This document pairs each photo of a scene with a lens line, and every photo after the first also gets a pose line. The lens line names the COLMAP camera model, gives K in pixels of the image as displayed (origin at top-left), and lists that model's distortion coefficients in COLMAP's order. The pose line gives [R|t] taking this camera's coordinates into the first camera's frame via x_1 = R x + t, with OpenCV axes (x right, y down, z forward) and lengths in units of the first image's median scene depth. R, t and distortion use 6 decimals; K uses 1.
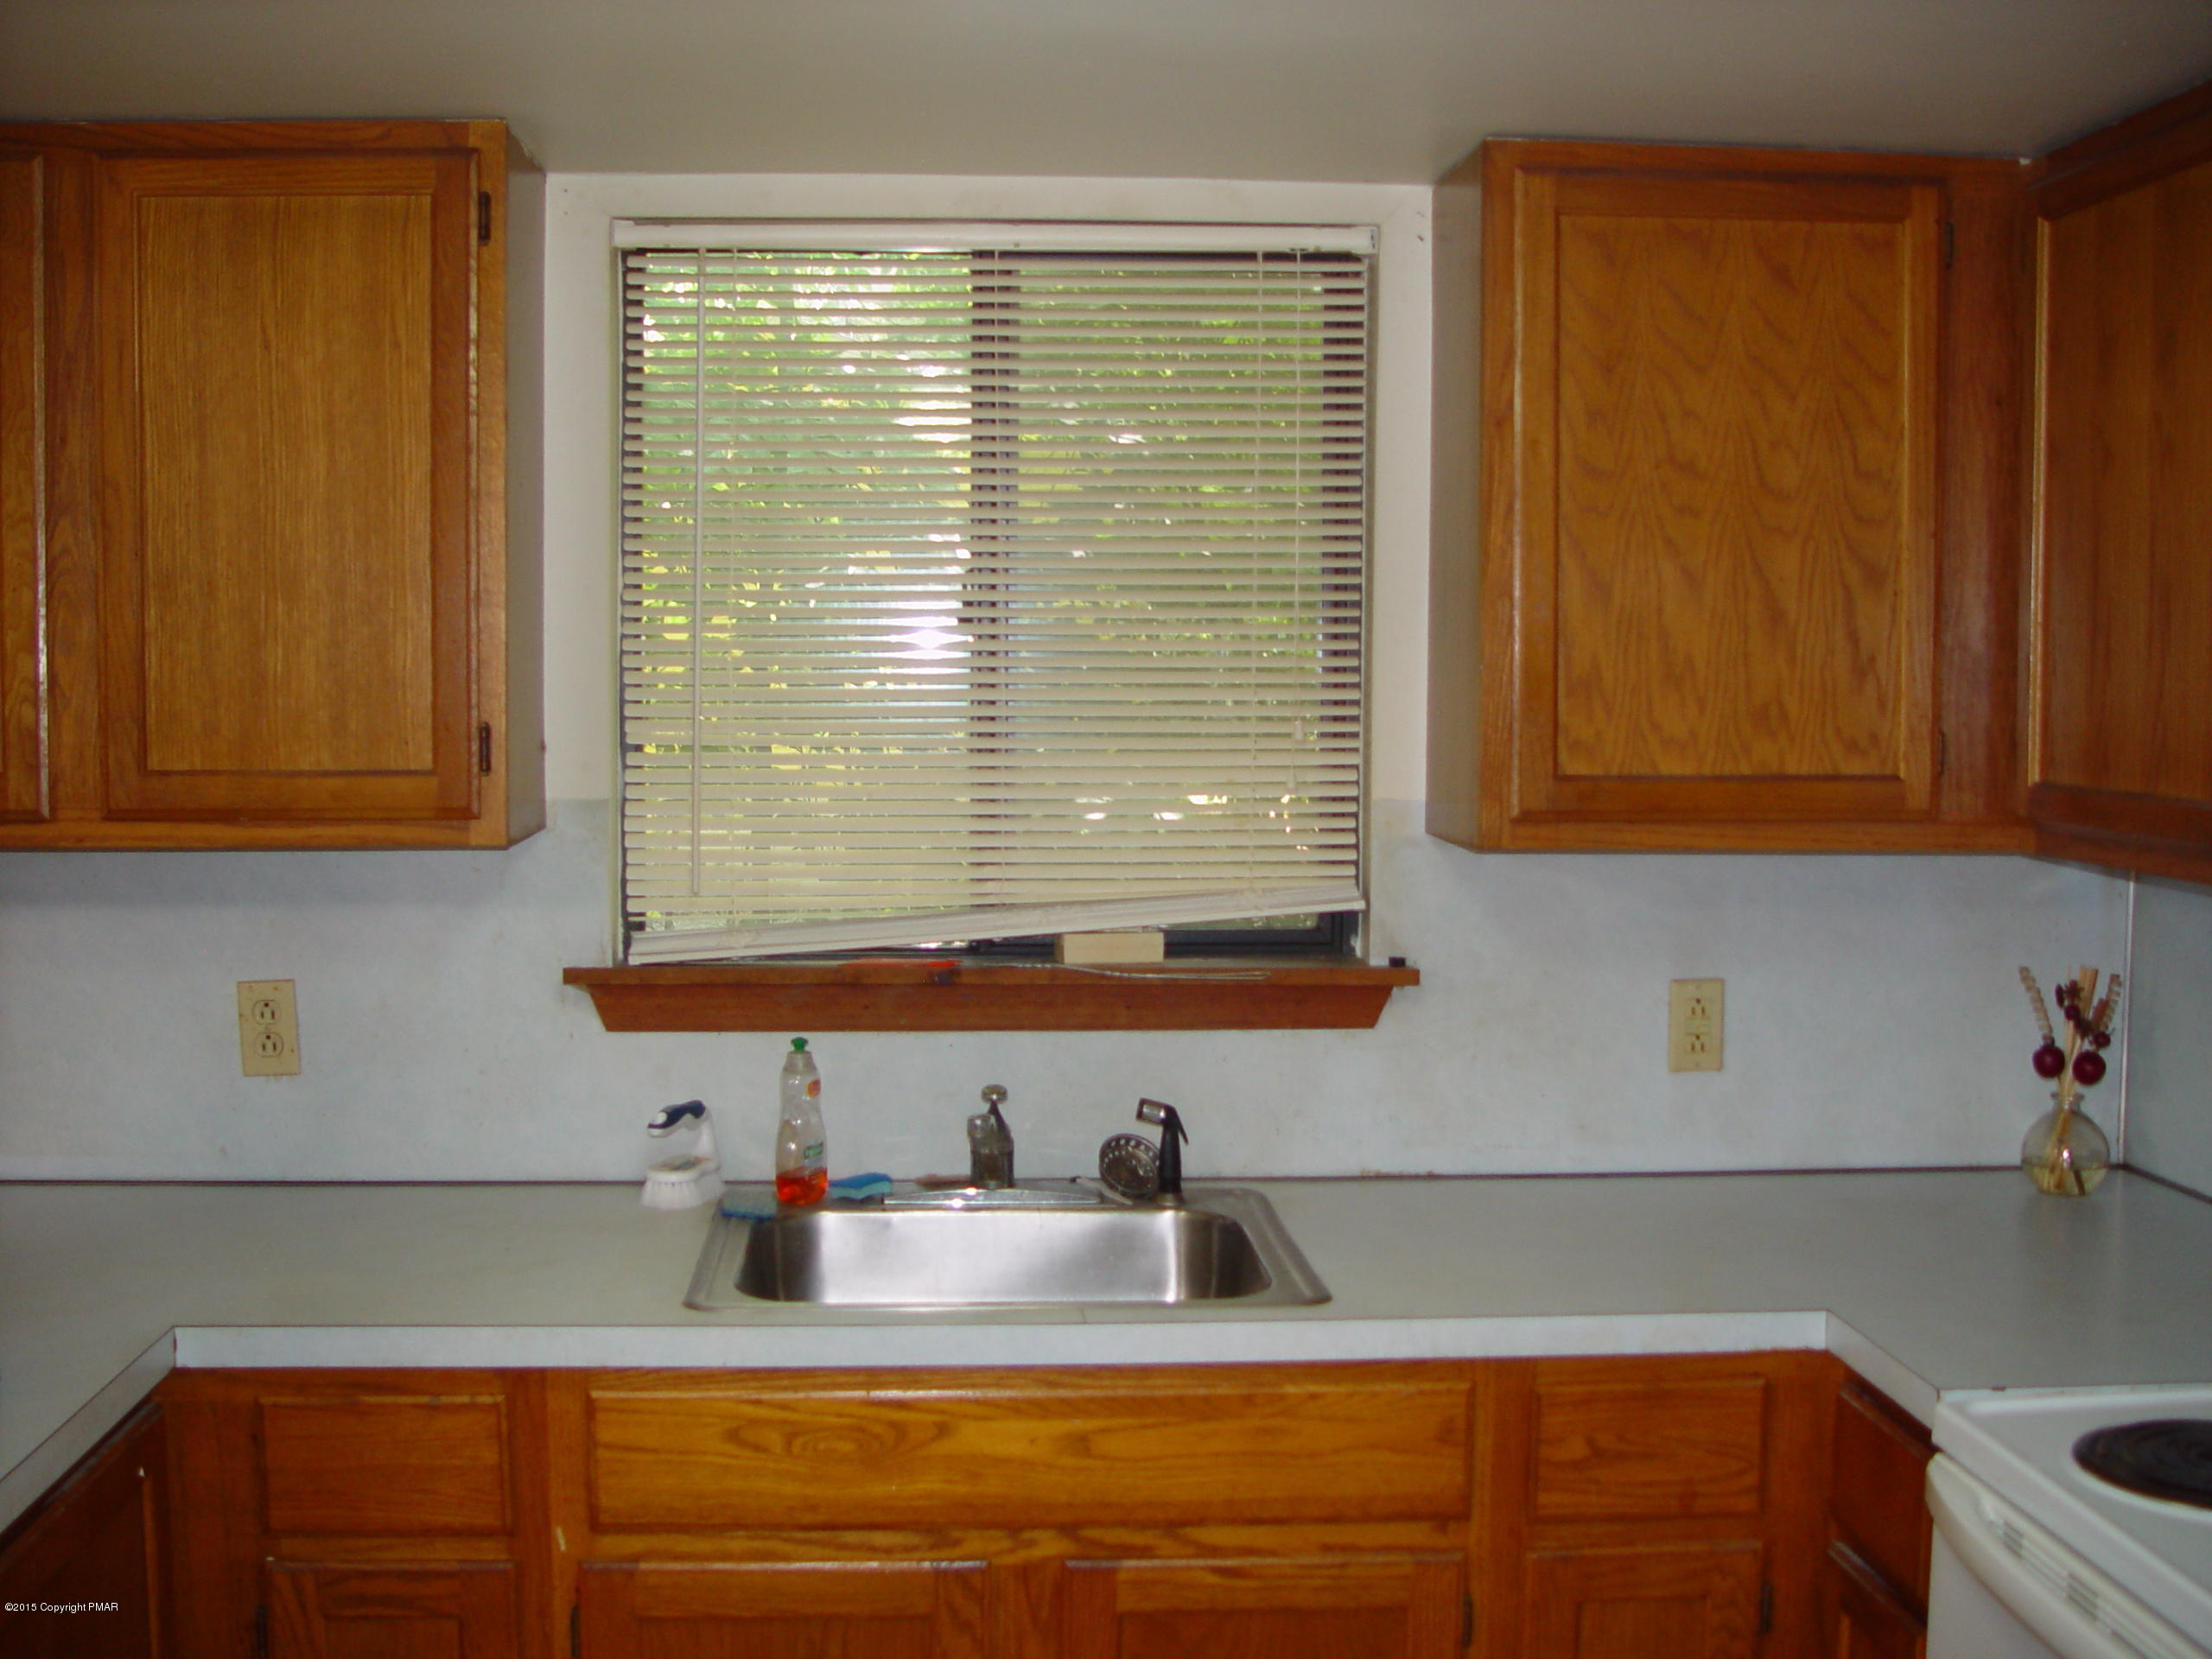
lens RADIAL K [[2530.3, 0, 1056.1], [0, 2530.3, 869.0], [0, 0, 1]] dist [-0.202056, 0.238096]
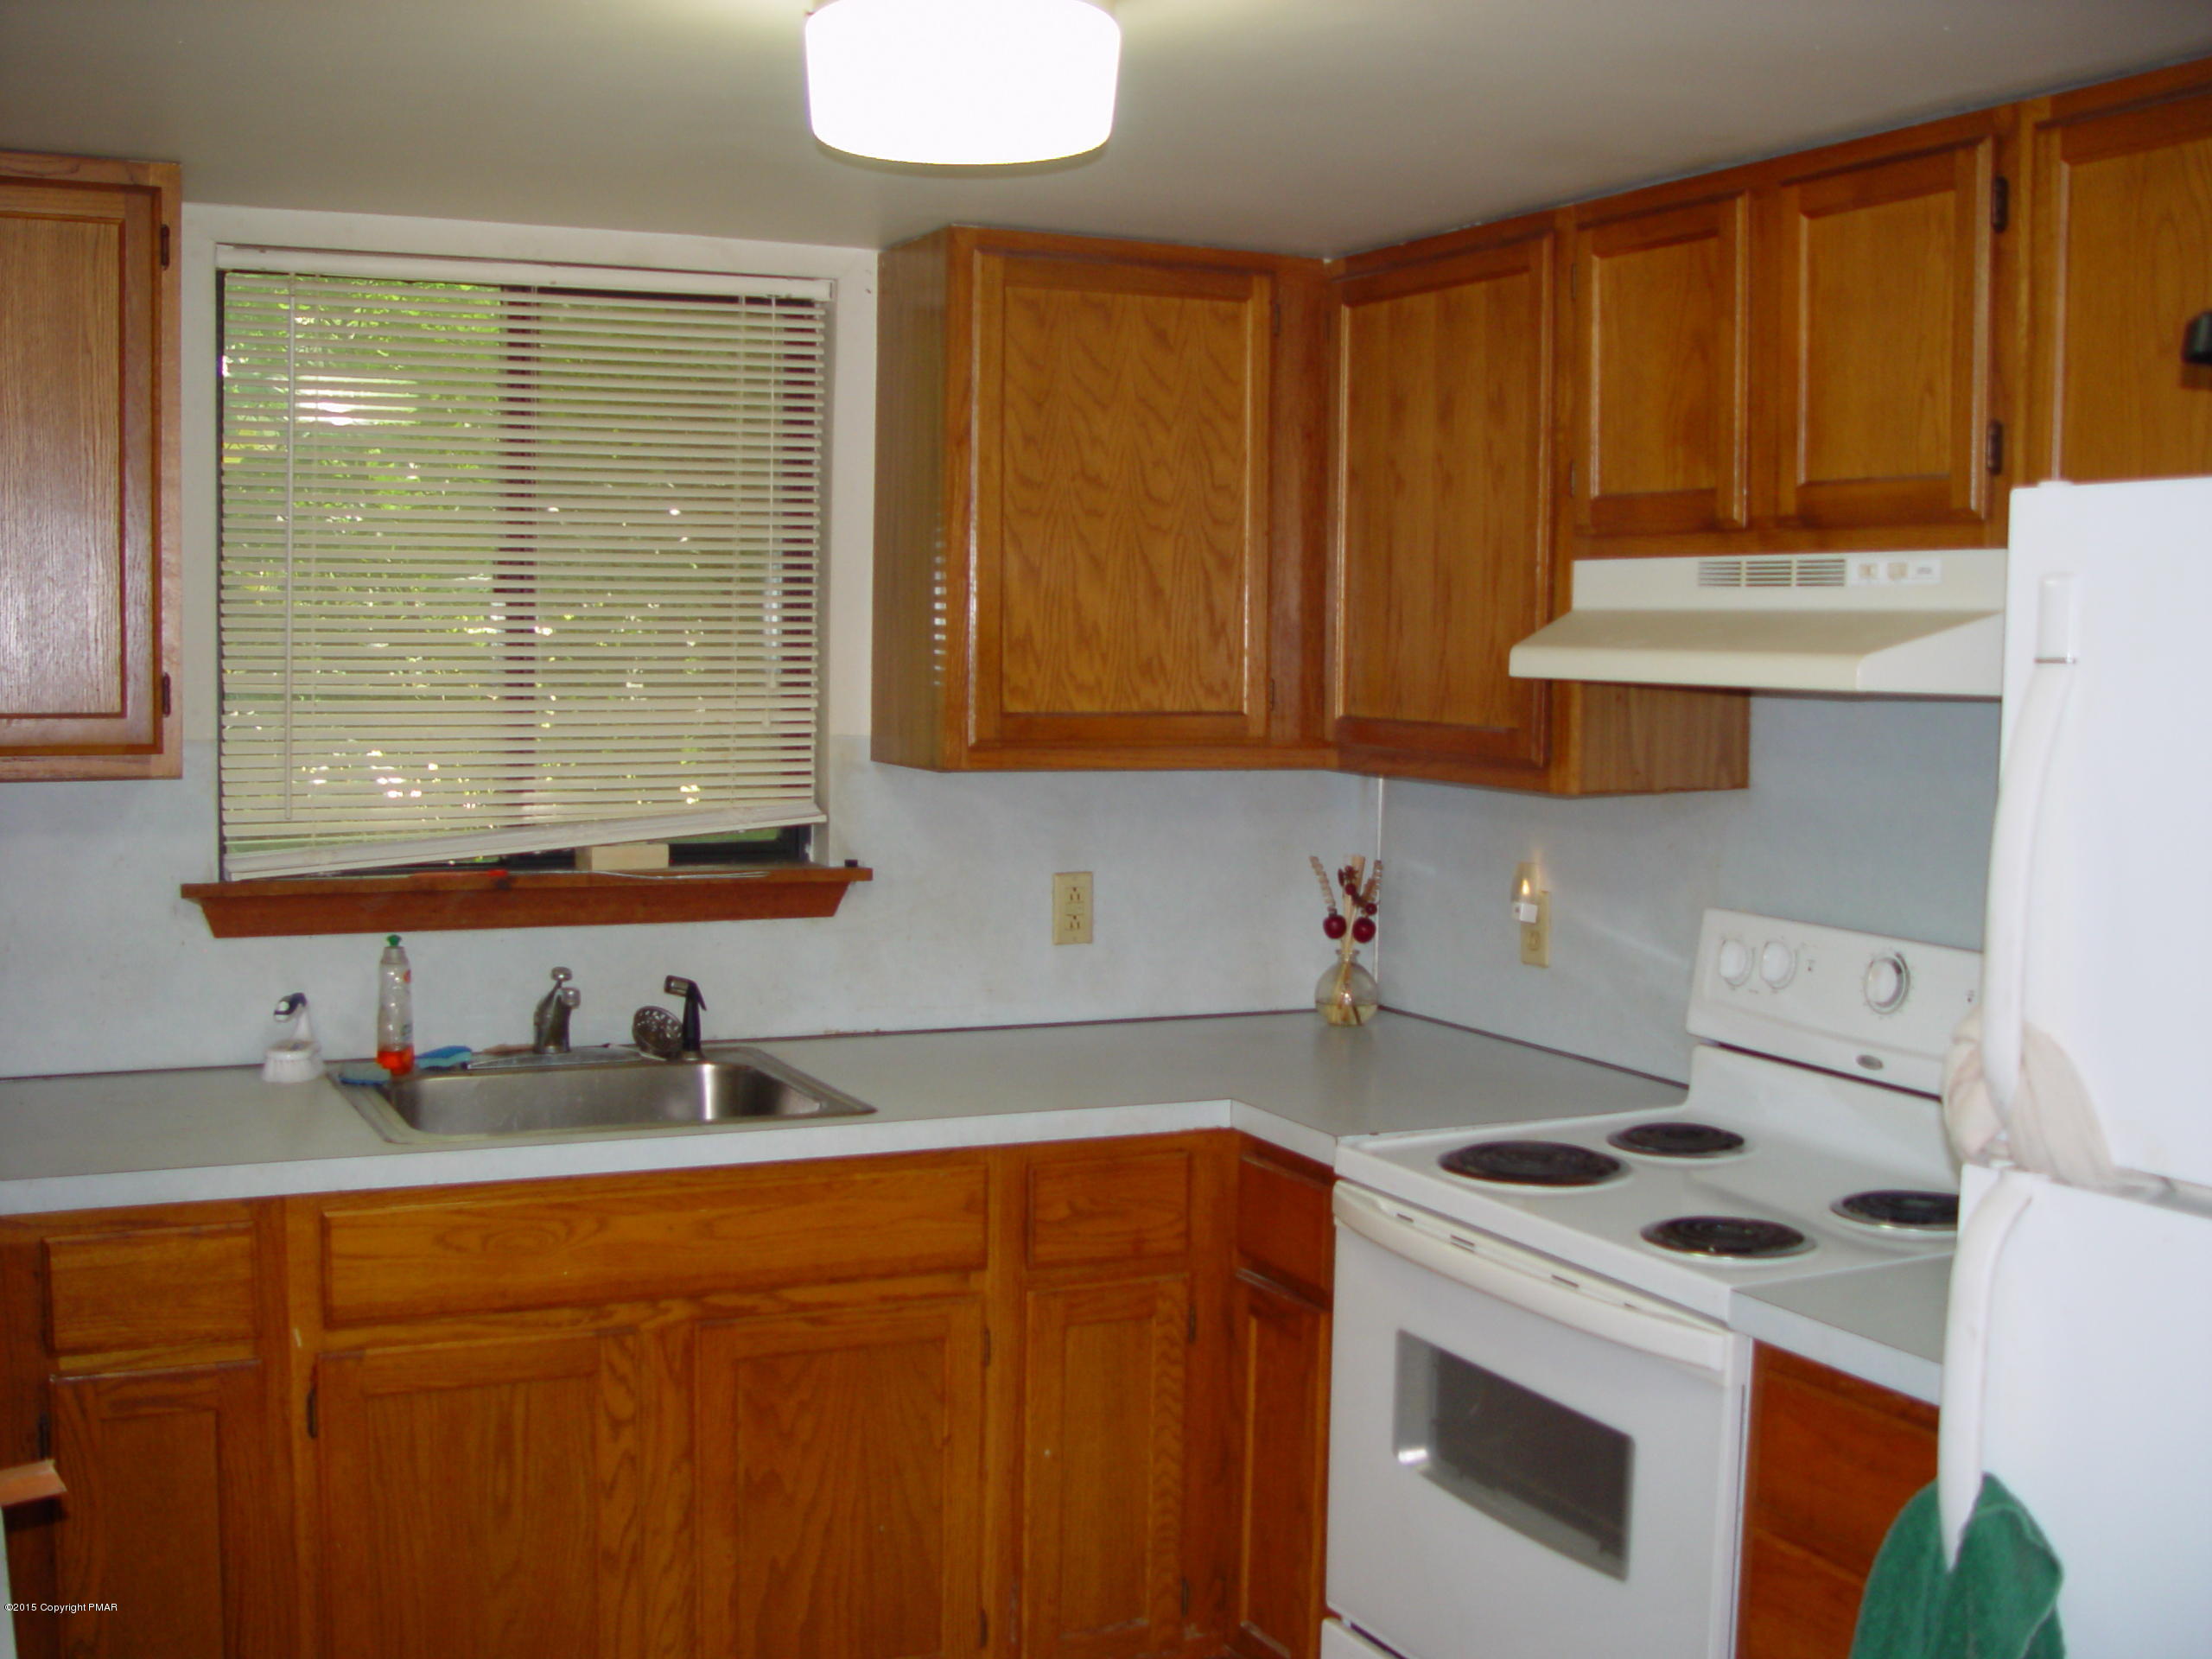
lens RADIAL K [[2530.3, 0, 1056.1], [0, 2530.3, 869.0], [0, 0, 1]] dist [-0.202056, 0.238096]
pose [[0.930973, -0.024185, 0.364287, -0.259189], [0.019051, 0.999662, 0.017682, 0.021661], [-0.364591, -0.009522, 0.931119, -0.243796]]
